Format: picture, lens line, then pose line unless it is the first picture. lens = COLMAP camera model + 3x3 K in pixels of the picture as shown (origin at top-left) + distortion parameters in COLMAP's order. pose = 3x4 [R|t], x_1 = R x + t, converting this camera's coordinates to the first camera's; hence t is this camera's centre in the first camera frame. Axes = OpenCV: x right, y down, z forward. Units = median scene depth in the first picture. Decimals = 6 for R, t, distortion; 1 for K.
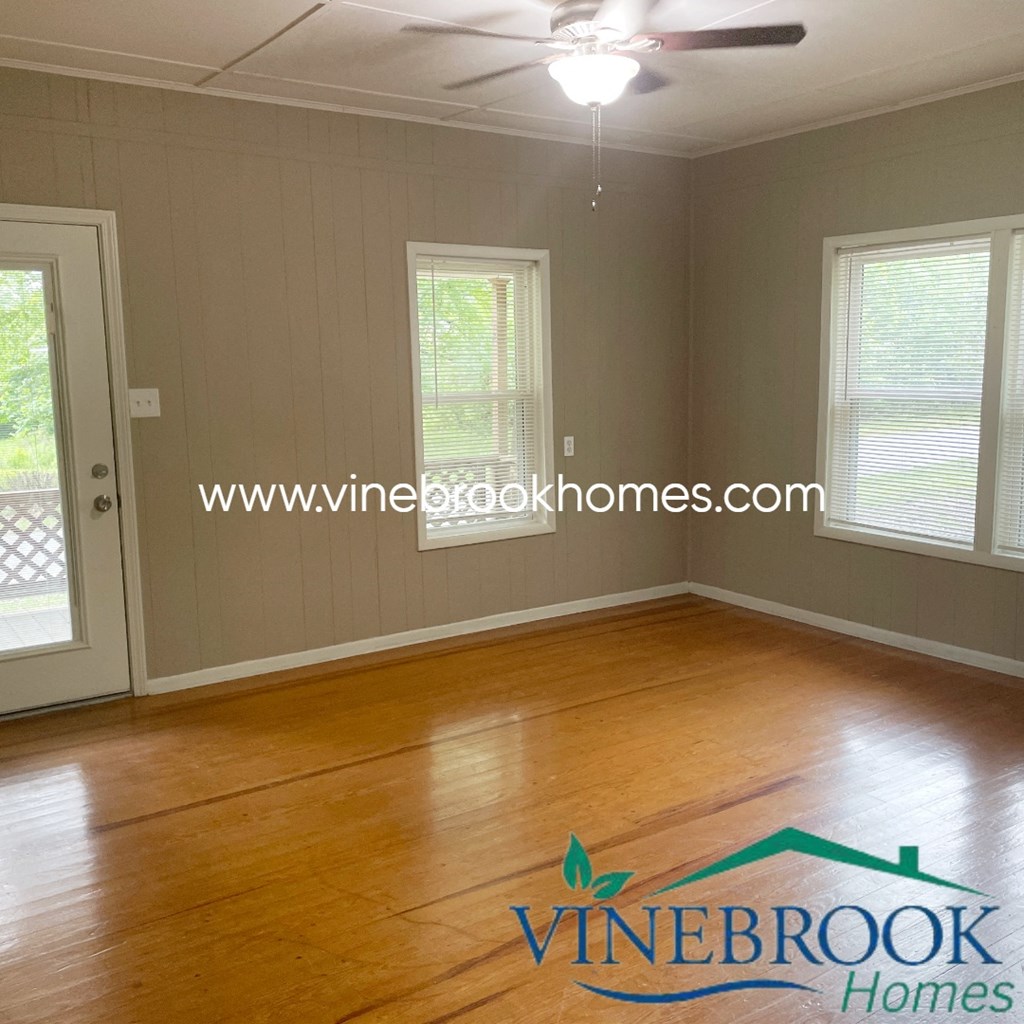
lens RADIAL K [[1031.8, 0, 518.0], [0, 1031.8, 510.8], [0, 0, 1]] dist [0.115848, -0.167274]
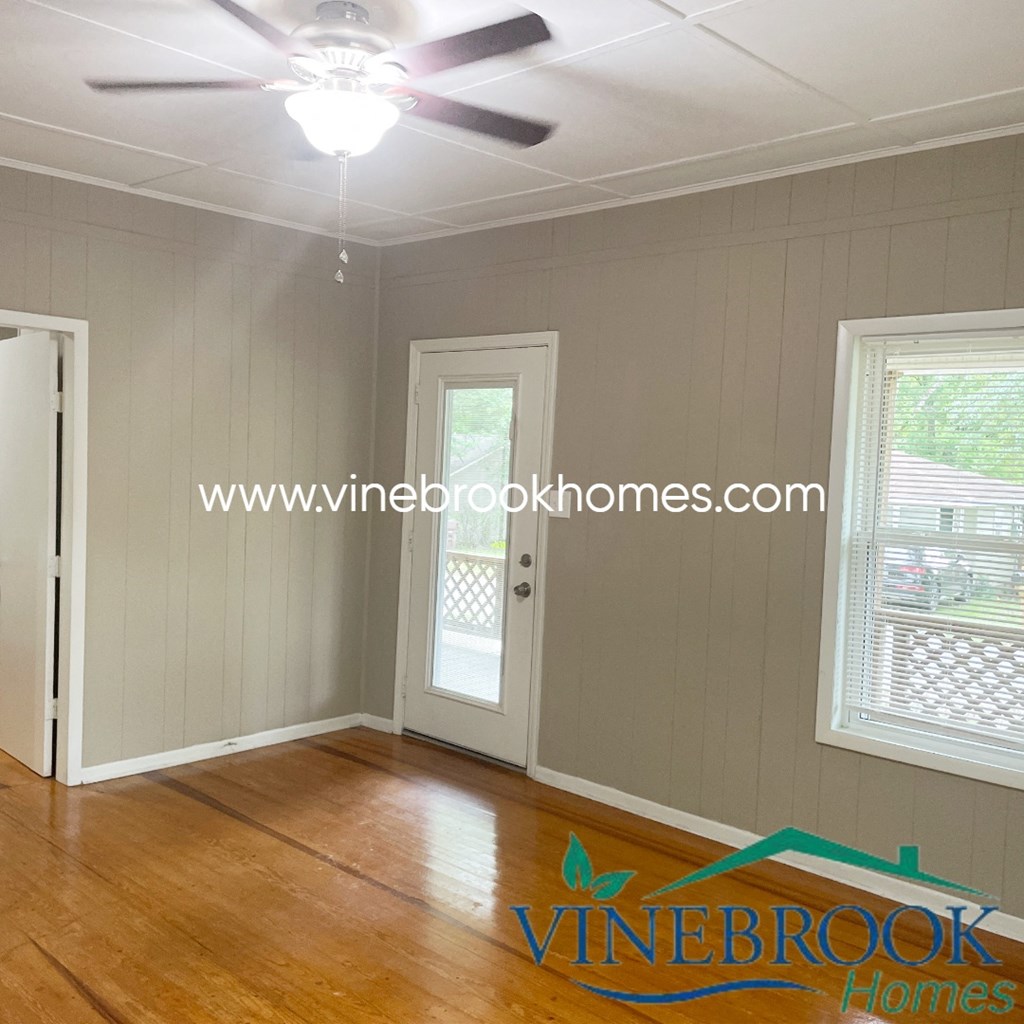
lens RADIAL K [[1031.8, 0, 518.0], [0, 1031.8, 510.8], [0, 0, 1]] dist [0.115848, -0.167274]
pose [[0.212545, 0.070075, -0.974635, 0.683559], [-0.186263, 0.982042, 0.029987, -0.124905], [0.959234, 0.175165, 0.221781, 0.756406]]
